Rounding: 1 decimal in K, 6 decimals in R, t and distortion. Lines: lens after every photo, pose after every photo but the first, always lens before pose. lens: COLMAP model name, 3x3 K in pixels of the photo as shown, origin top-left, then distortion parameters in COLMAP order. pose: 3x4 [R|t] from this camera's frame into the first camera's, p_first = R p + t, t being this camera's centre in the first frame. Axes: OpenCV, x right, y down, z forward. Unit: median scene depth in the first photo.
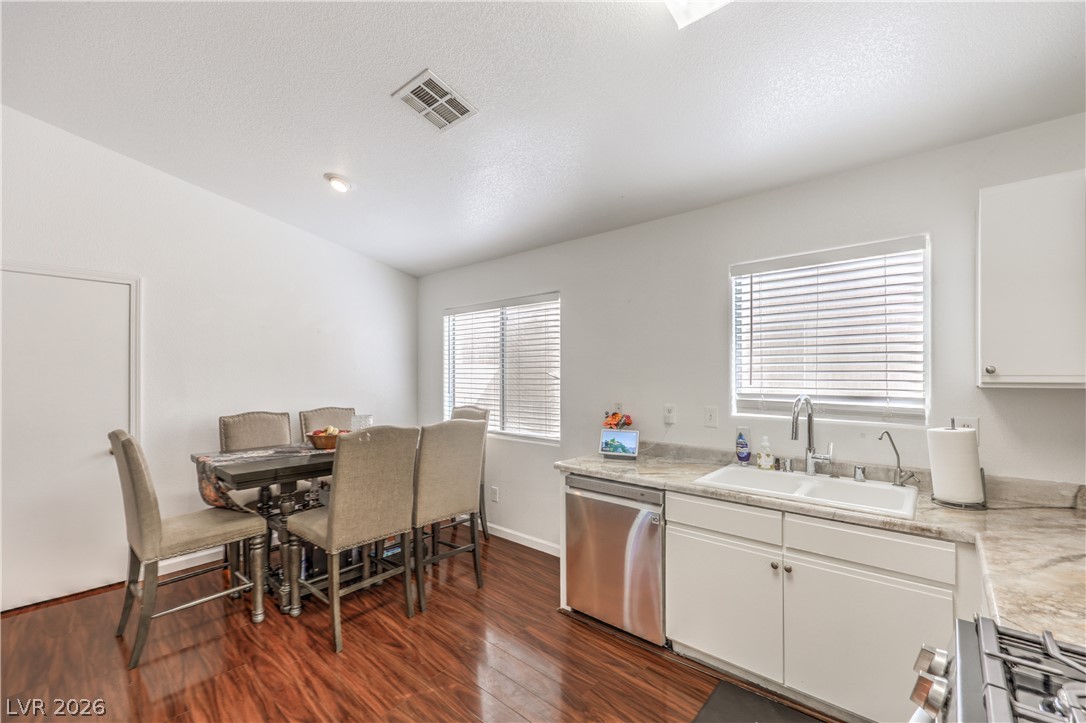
lens RADIAL K [[450.6, 0, 543.0], [0, 450.6, 373.3], [0, 0, 1]] dist [-0.010941, -0.000062]
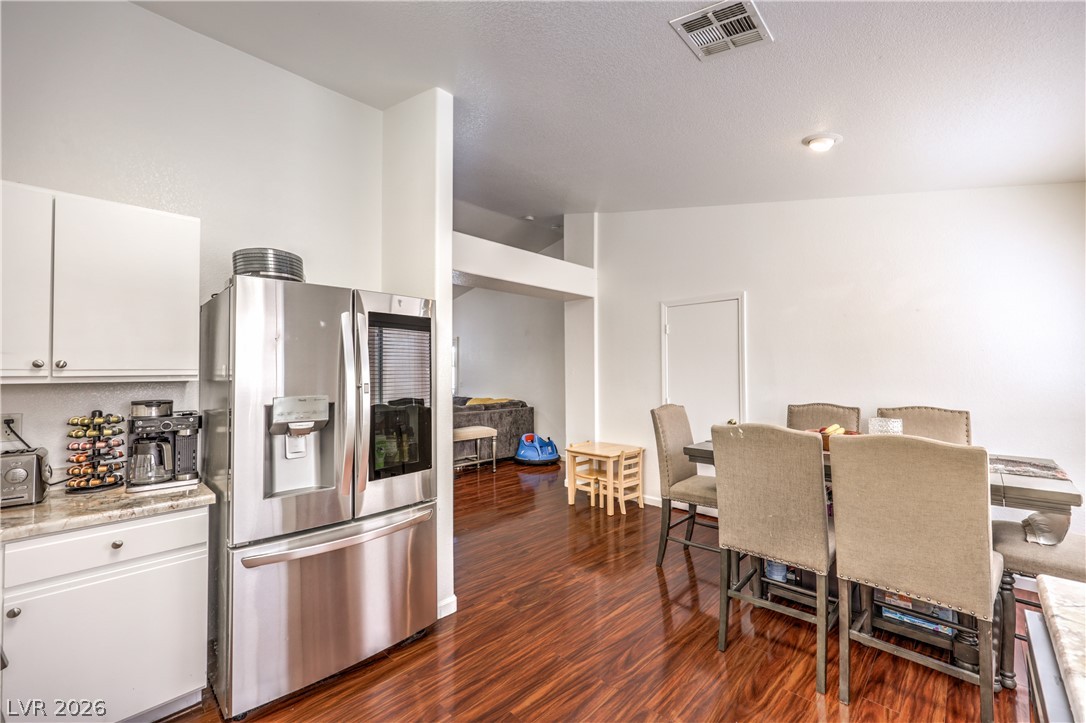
lens RADIAL K [[447.0, 0, 544.7], [0, 447.0, 358.4], [0, 0, 1]] dist [-0.001487, -0.000028]
pose [[-0.028912, -0.026388, -0.999234, 0.523177], [0.009363, 0.999600, -0.026669, 0.011593], [0.999538, -0.010127, -0.028654, 0.637036]]
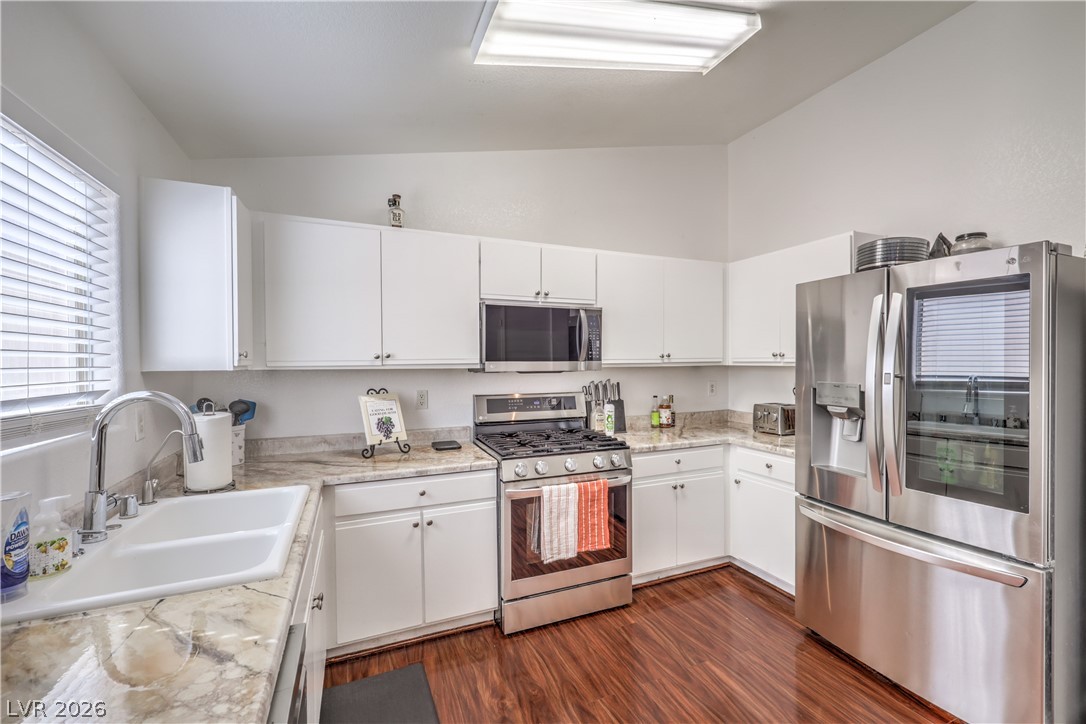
lens RADIAL K [[454.5, 0, 551.0], [0, 454.5, 366.5], [0, 0, 1]] dist [-0.000983, -0.000043]
pose [[-0.910533, 0.002511, 0.413428, -0.128750], [0.006893, 0.999935, 0.009109, 0.011426], [-0.413379, 0.011144, -0.910491, 1.211395]]
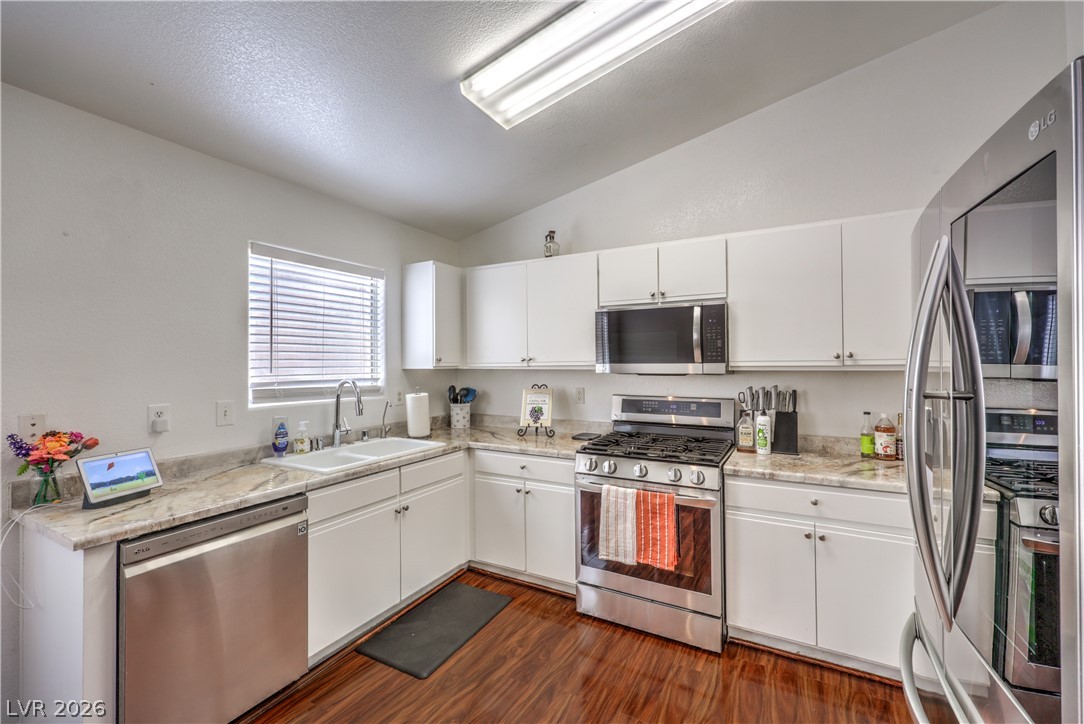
lens RADIAL K [[446.1, 0, 543.6], [0, 446.1, 358.9], [0, 0, 1]] dist [-0.001487, -0.000028]
pose [[-0.227217, 0.012735, 0.973761, -0.644275], [0.003691, 0.999919, -0.012216, 0.009920], [-0.973837, 0.000819, -0.227246, 0.695330]]
